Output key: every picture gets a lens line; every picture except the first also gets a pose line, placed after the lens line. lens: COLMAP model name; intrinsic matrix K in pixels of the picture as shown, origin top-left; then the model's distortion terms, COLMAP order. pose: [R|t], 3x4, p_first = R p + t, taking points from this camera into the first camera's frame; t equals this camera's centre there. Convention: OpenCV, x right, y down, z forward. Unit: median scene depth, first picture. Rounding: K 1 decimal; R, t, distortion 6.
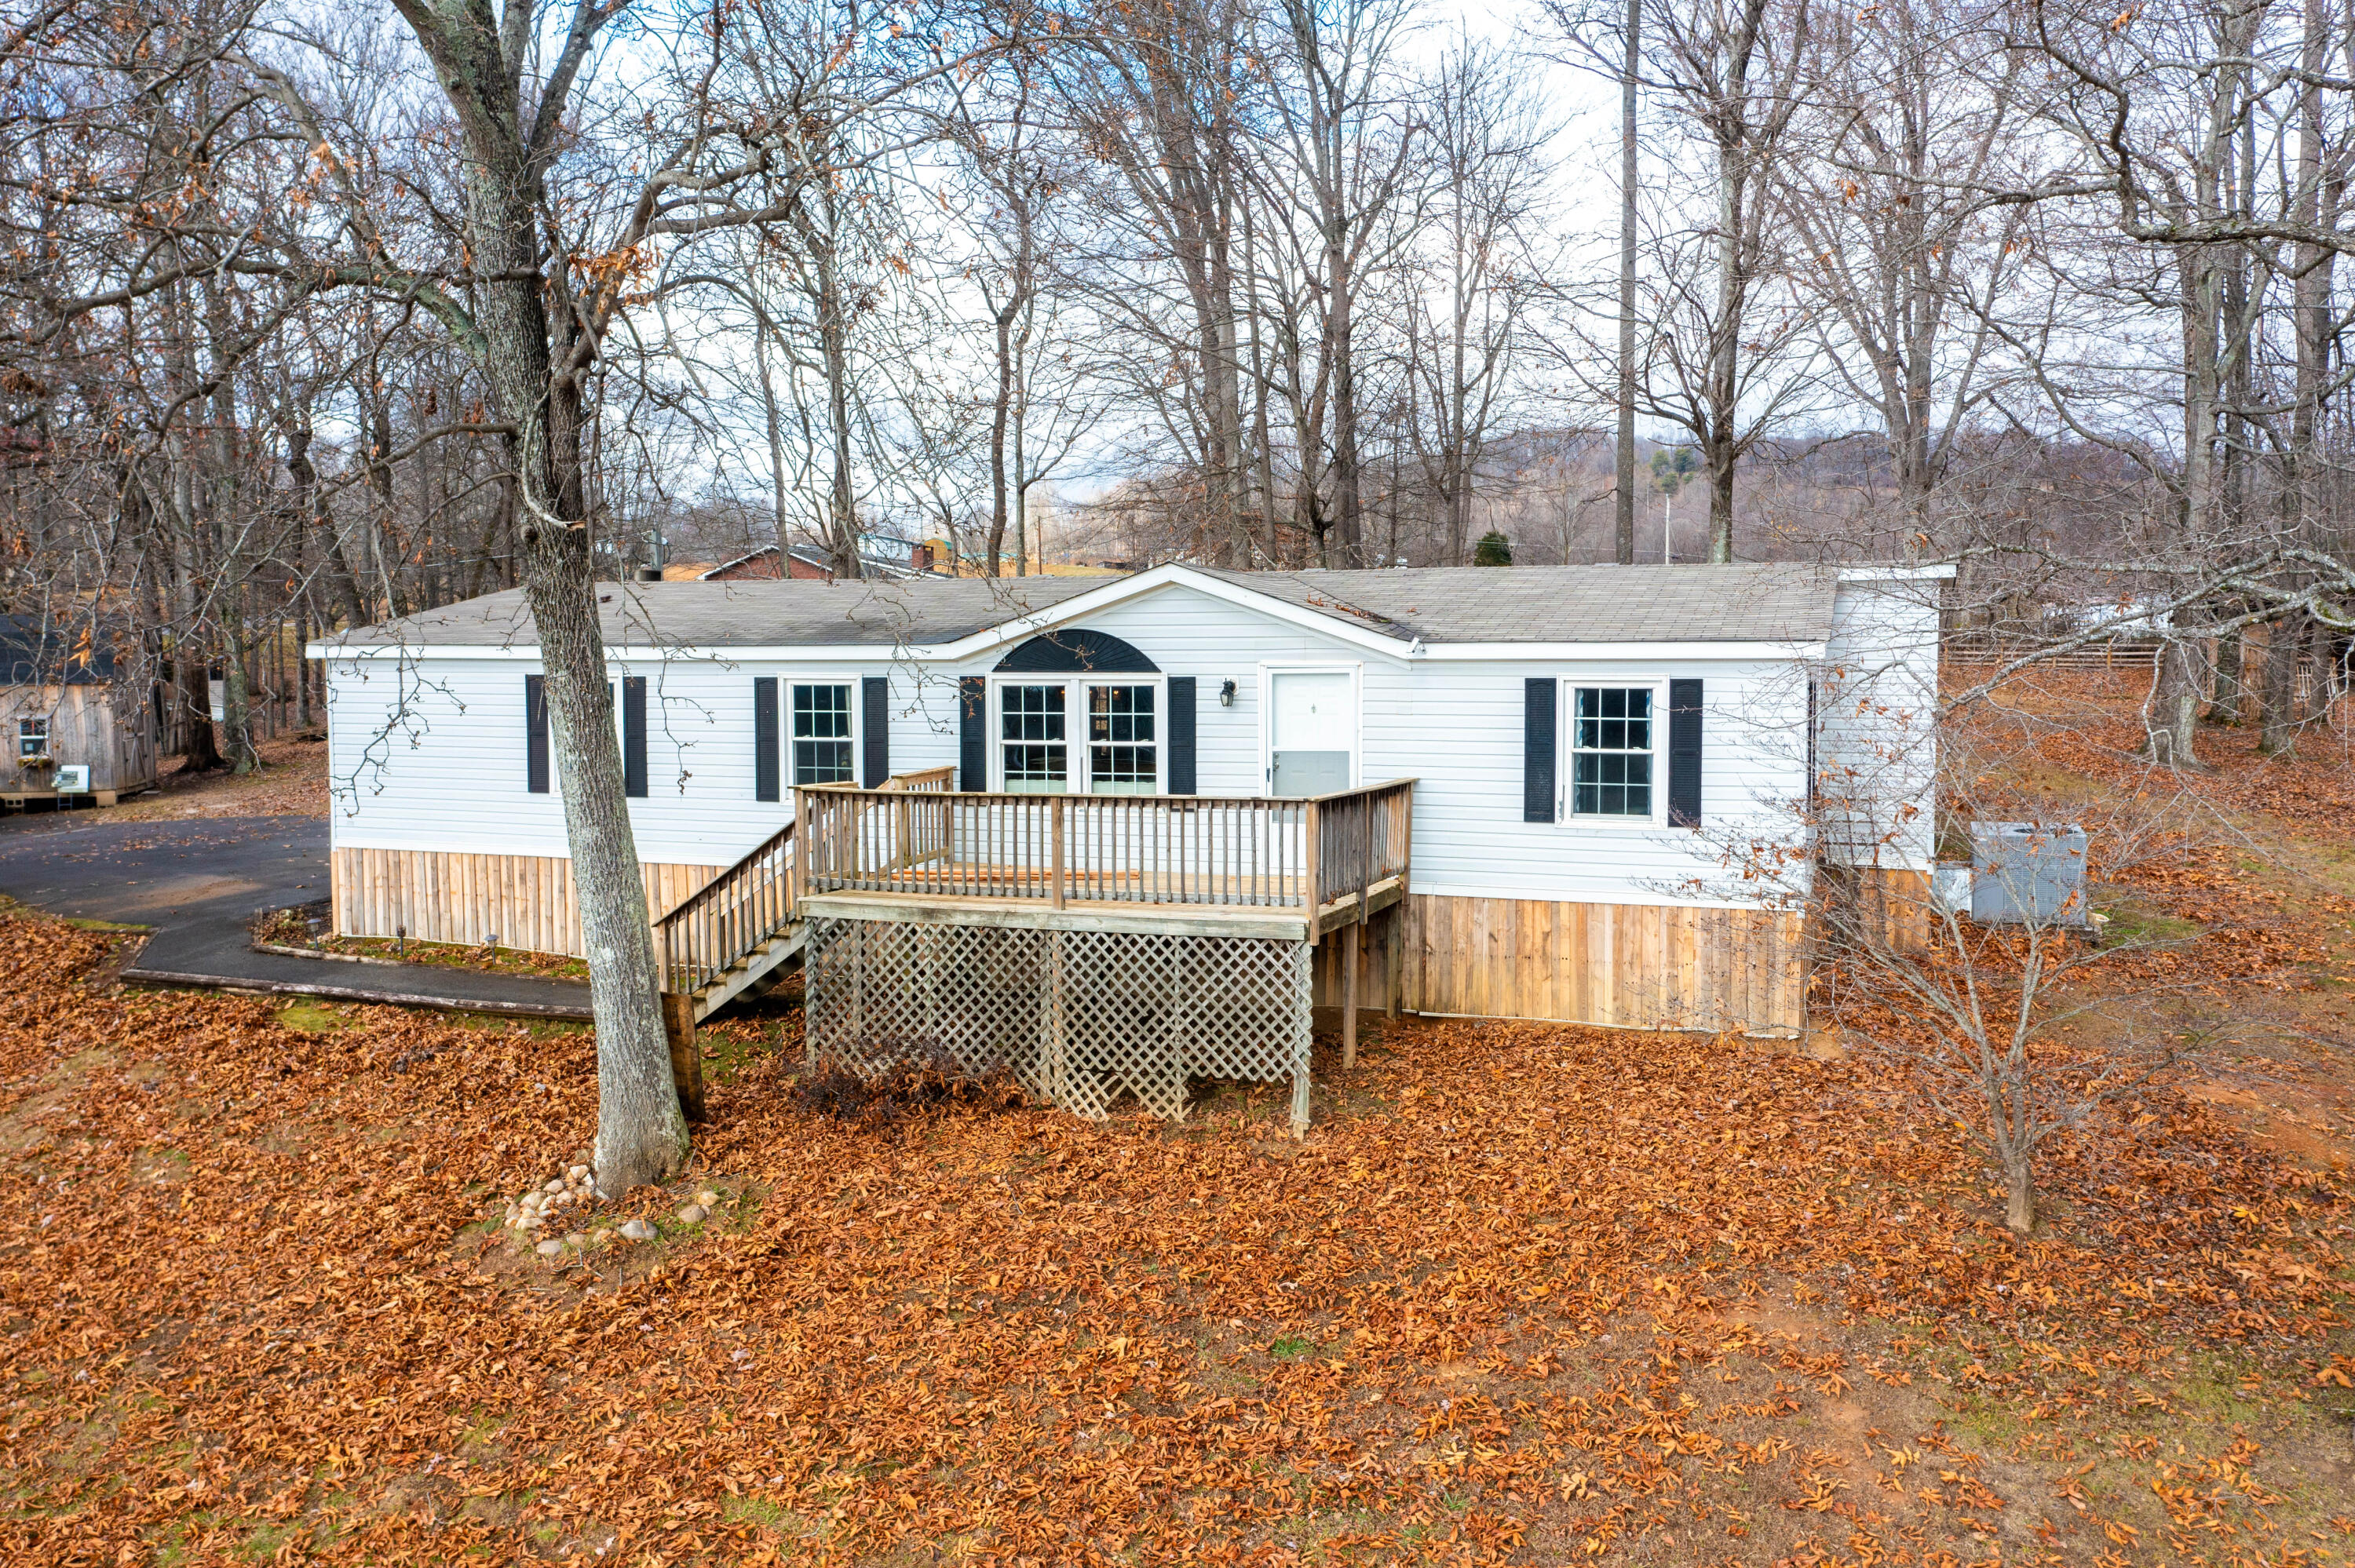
lens RADIAL K [[1881.6, 0, 1178.5], [0, 1881.6, 782.7], [0, 0, 1]] dist [0.001431, 0.002942]
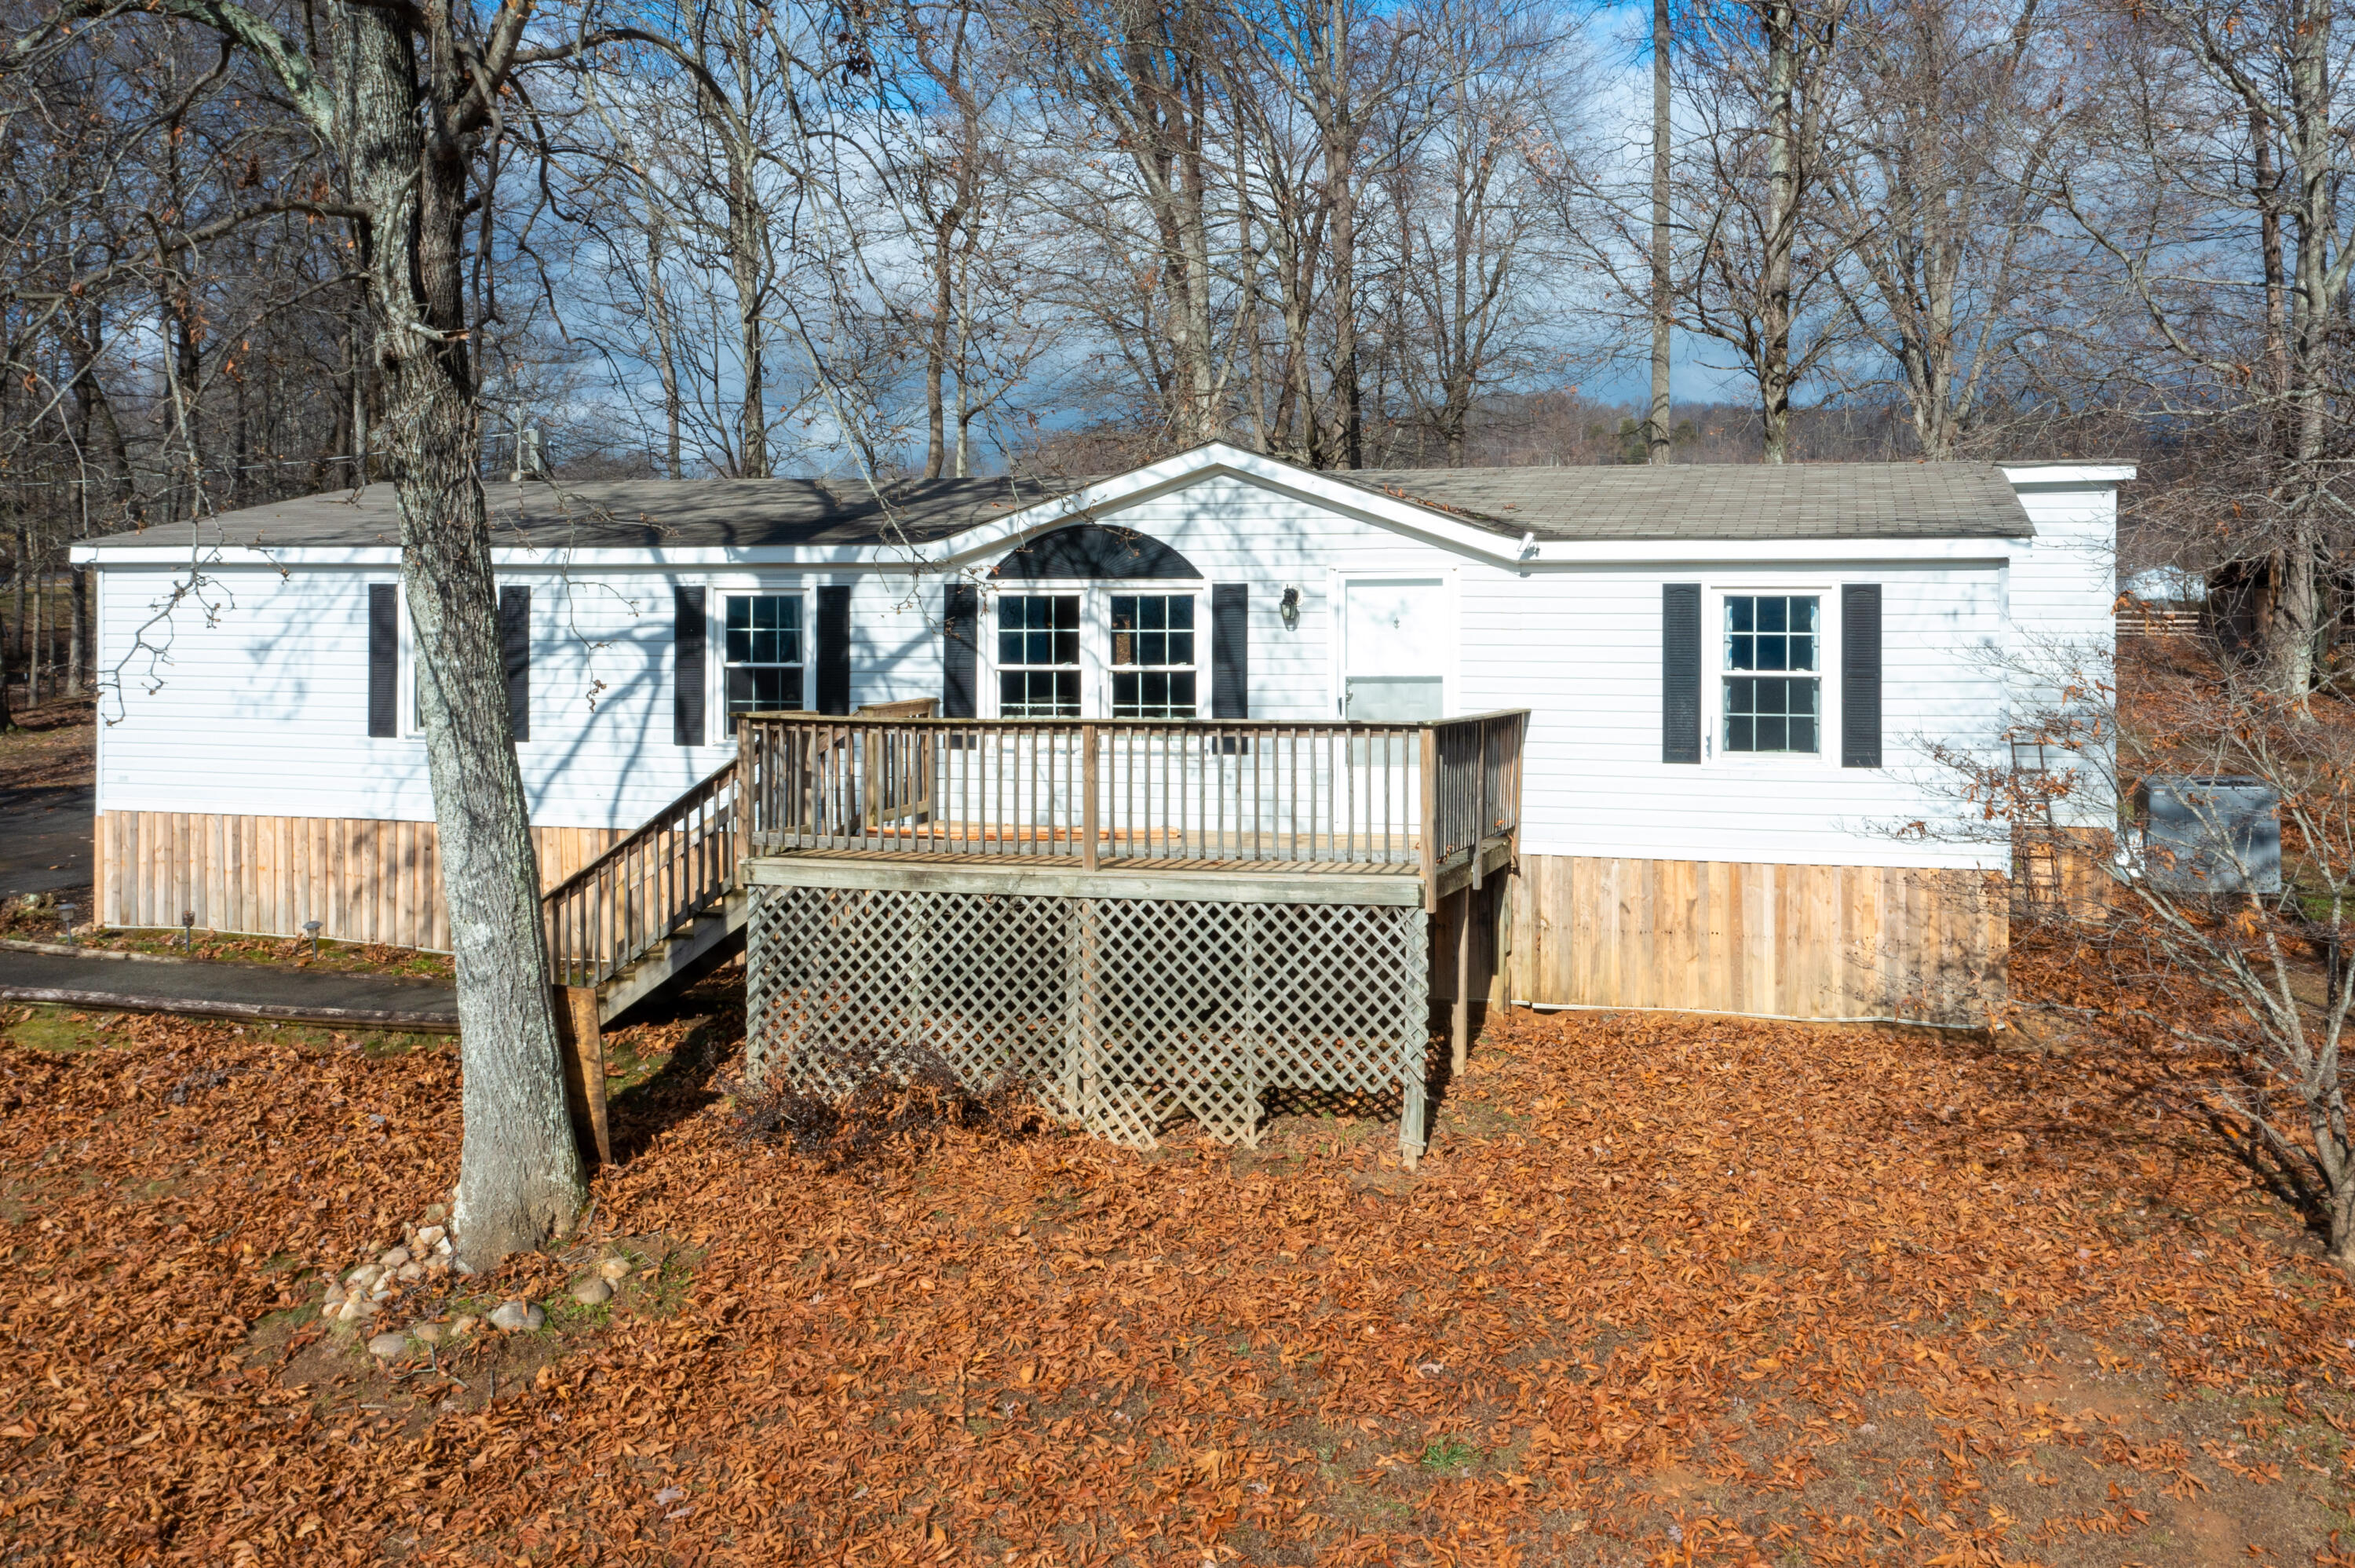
lens RADIAL K [[2088.5, 0, 1338.0], [0, 2088.5, 629.9], [0, 0, 1]] dist [0.000653, 0.005357]
pose [[0.994388, 0.005436, 0.105658, -0.054196], [0.001772, 0.997683, -0.068011, 0.027644], [-0.105783, 0.067816, 0.992074, 0.139758]]
